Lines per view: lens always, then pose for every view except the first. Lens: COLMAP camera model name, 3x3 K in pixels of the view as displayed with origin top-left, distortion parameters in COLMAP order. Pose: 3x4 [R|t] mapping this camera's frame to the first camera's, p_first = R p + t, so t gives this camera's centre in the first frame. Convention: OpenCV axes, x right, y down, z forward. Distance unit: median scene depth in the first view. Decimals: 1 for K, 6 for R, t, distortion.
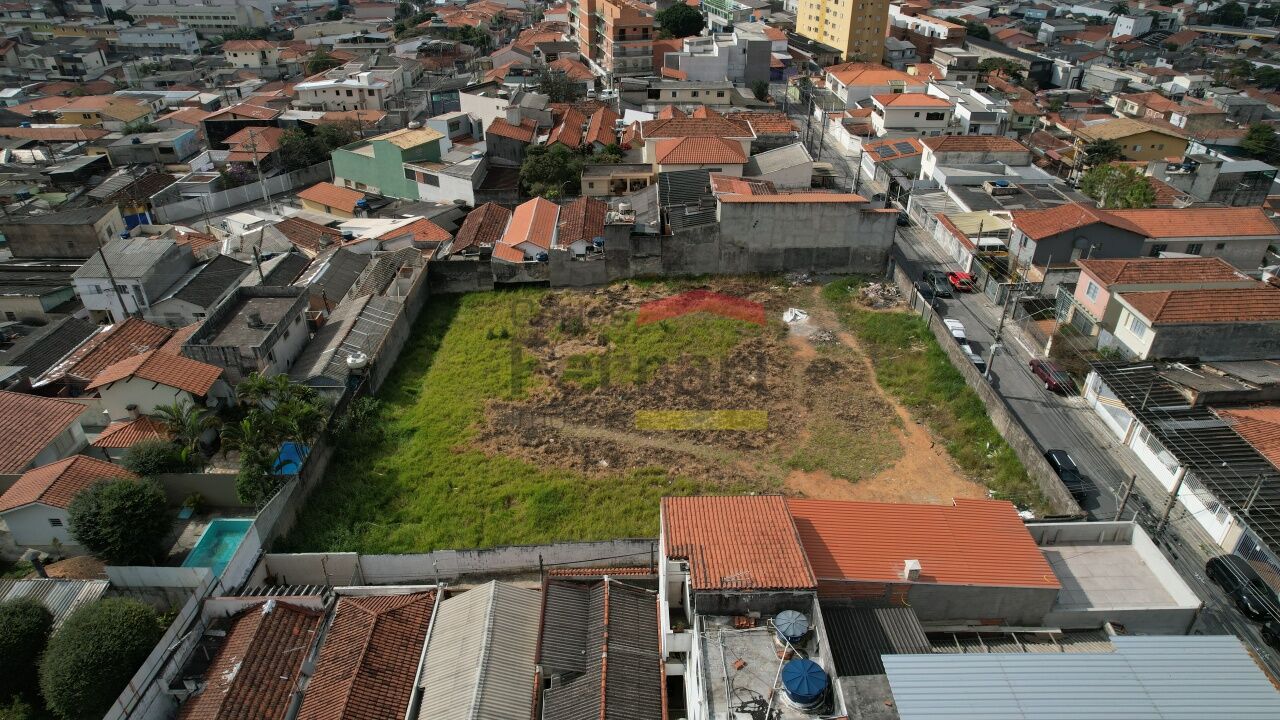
lens RADIAL K [[813.9, 0, 644.4], [0, 813.9, 367.0], [0, 0, 1]] dist [-0.090995, 0.078189]
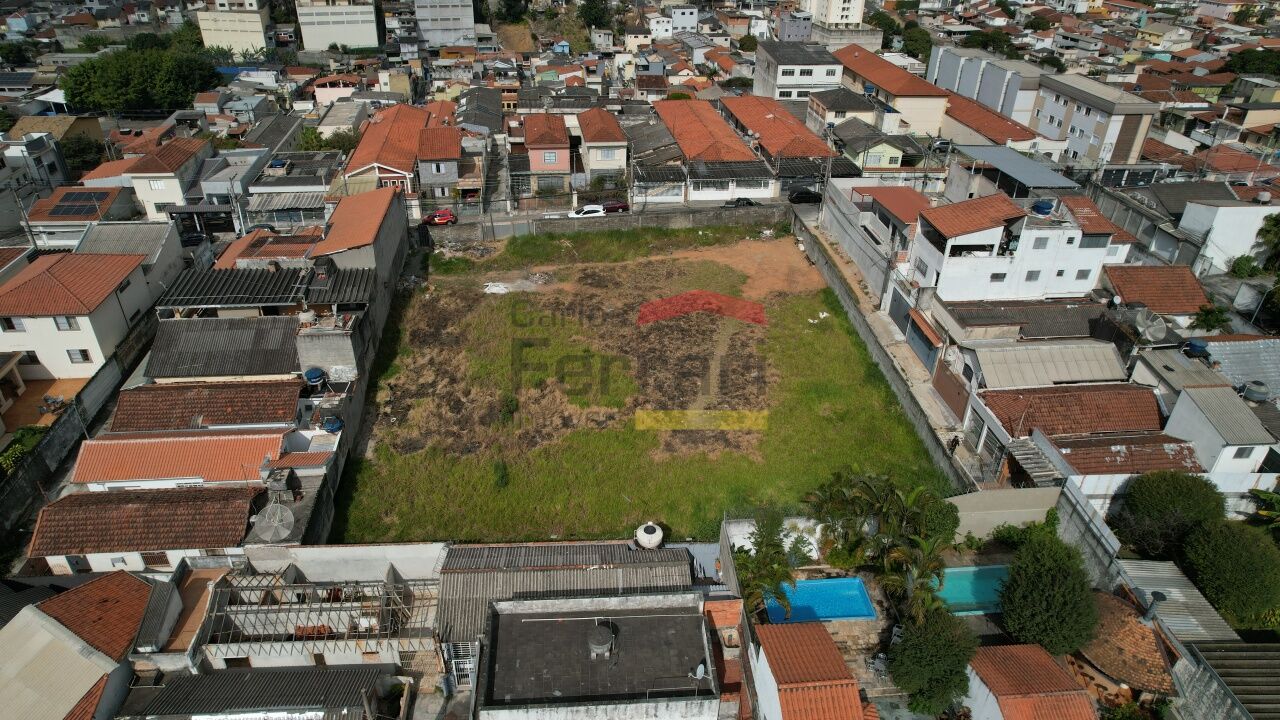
lens RADIAL K [[813.9, 0, 644.4], [0, 813.9, 367.0], [0, 0, 1]] dist [-0.090995, 0.078189]
pose [[-0.088989, -0.528053, 0.844536, -0.714476], [0.501594, 0.708778, 0.496022, -0.385039], [-0.860514, 0.467754, 0.201795, 0.629876]]
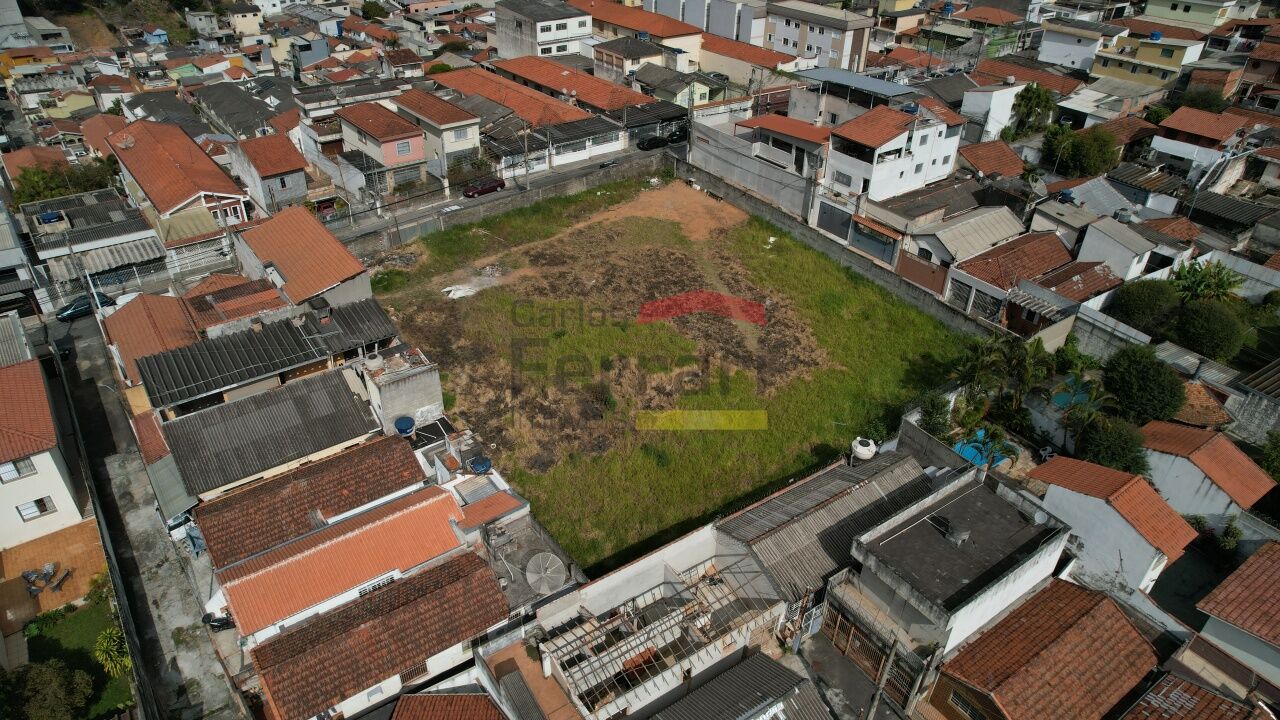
lens RADIAL K [[813.9, 0, 644.4], [0, 813.9, 367.0], [0, 0, 1]] dist [-0.090995, 0.078189]
pose [[-0.580054, -0.466420, 0.667825, -0.585655], [0.406128, 0.545083, 0.733447, -0.588946], [-0.706114, 0.696661, -0.126751, 0.962473]]
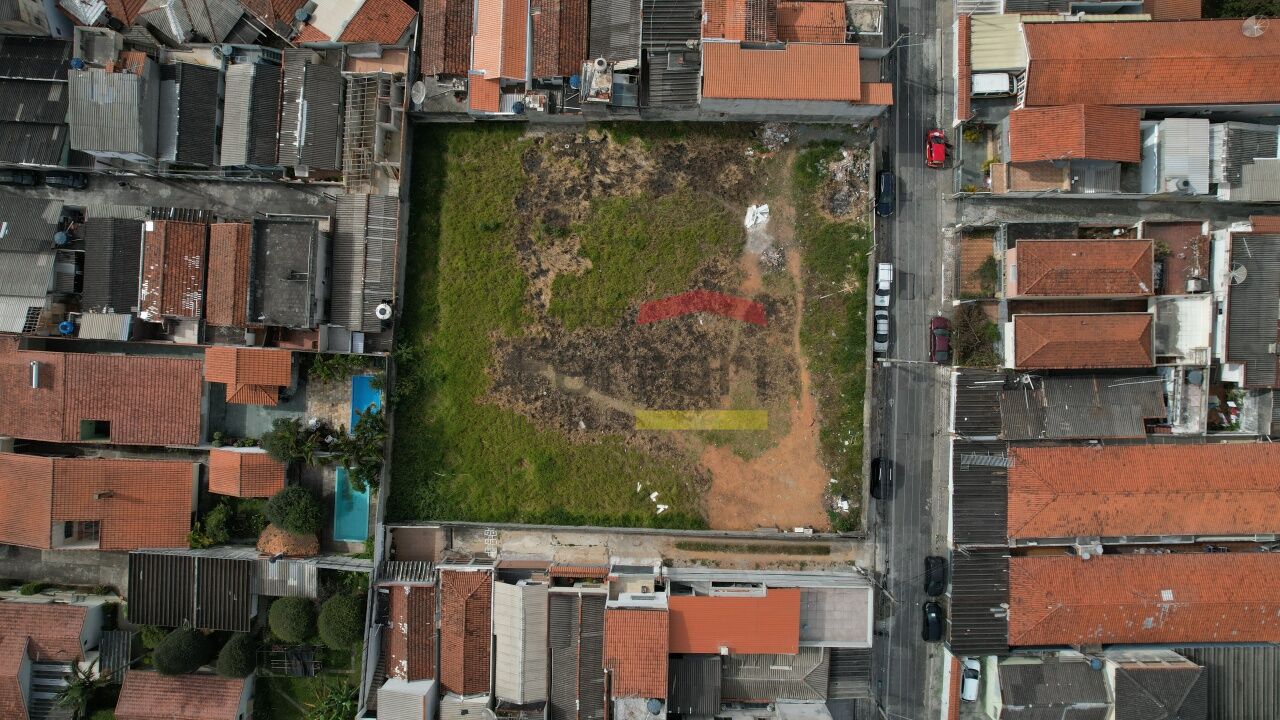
lens RADIAL K [[813.9, 0, 644.4], [0, 813.9, 367.0], [0, 0, 1]] dist [-0.090995, 0.078189]
pose [[0.998946, 0.044709, -0.010410, 0.051235], [-0.014033, 0.513336, 0.858073, -0.836227], [0.043707, -0.857022, 0.513422, 0.241420]]
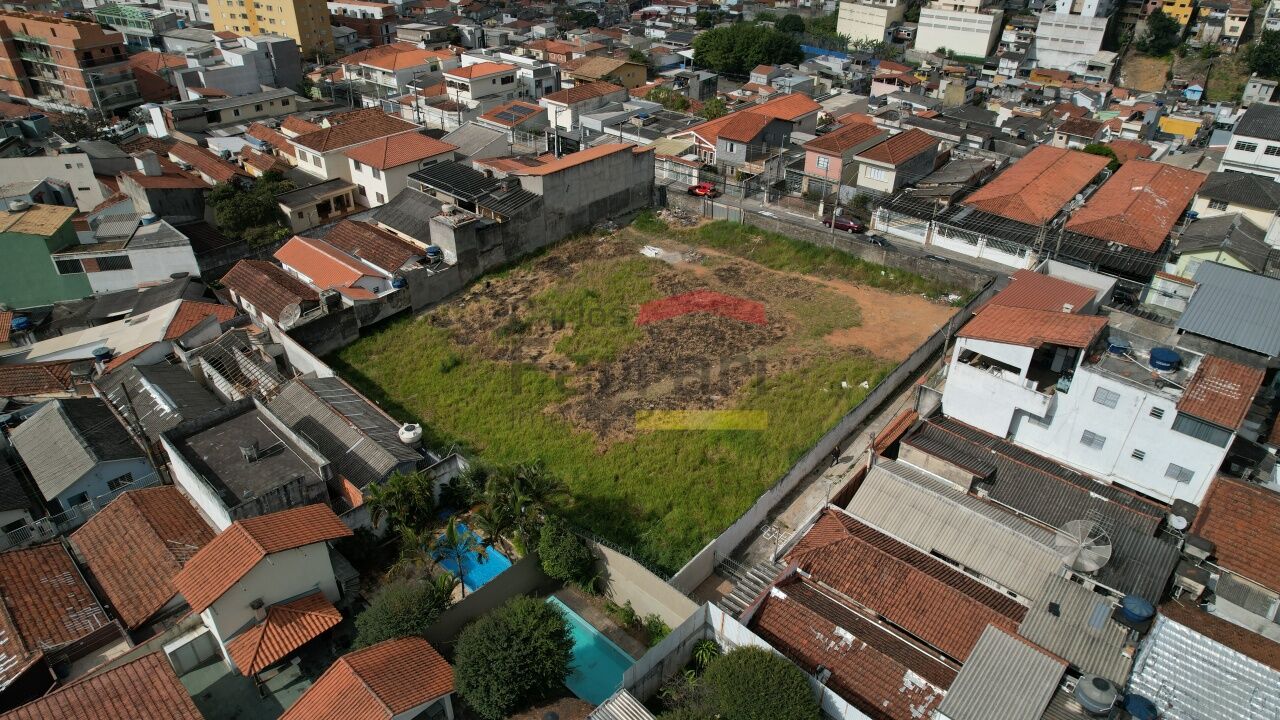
lens RADIAL K [[813.9, 0, 644.4], [0, 813.9, 367.0], [0, 0, 1]] dist [-0.090995, 0.078189]
pose [[0.677564, -0.385898, 0.626090, -0.557281], [0.375404, 0.913505, 0.156782, -0.090534], [-0.632439, 0.128806, 0.763826, 0.147820]]
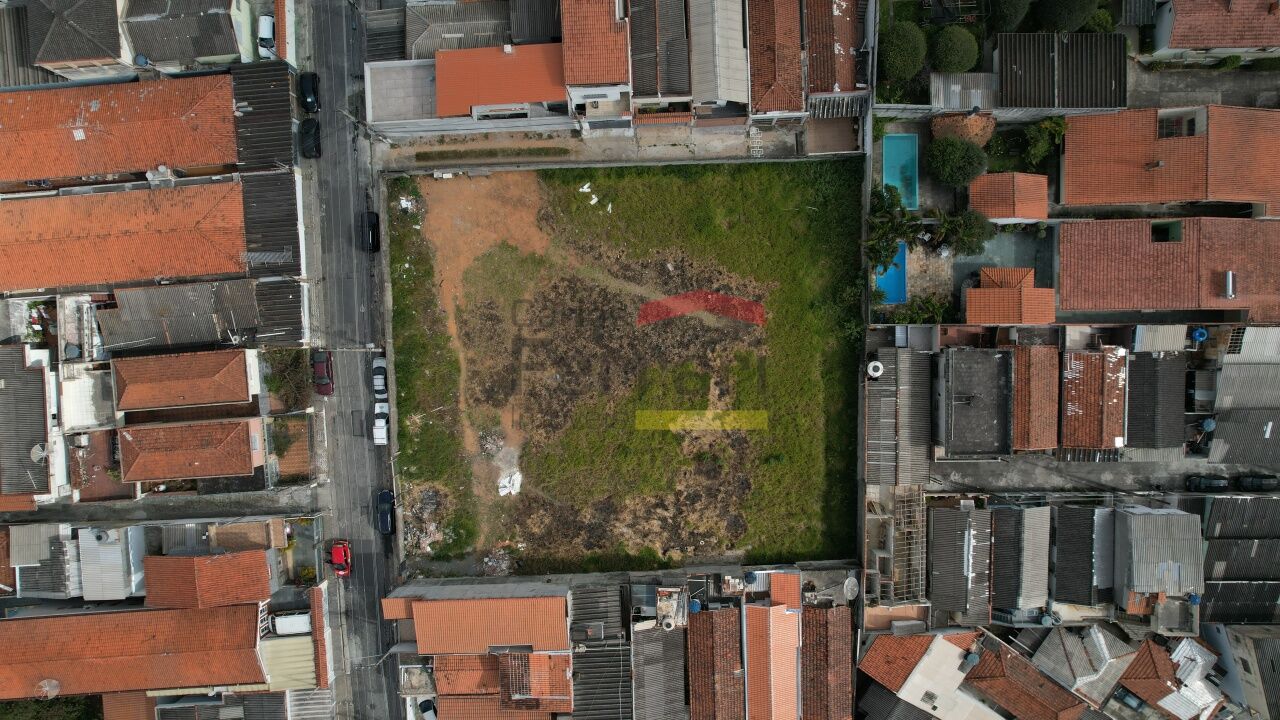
lens RADIAL K [[813.9, 0, 644.4], [0, 813.9, 367.0], [0, 0, 1]] dist [-0.090995, 0.078189]
pose [[-0.999734, 0.013634, 0.018586, -0.019270], [0.007967, -0.552232, 0.833653, -0.840247], [0.021629, 0.833579, 0.551976, 0.241402]]
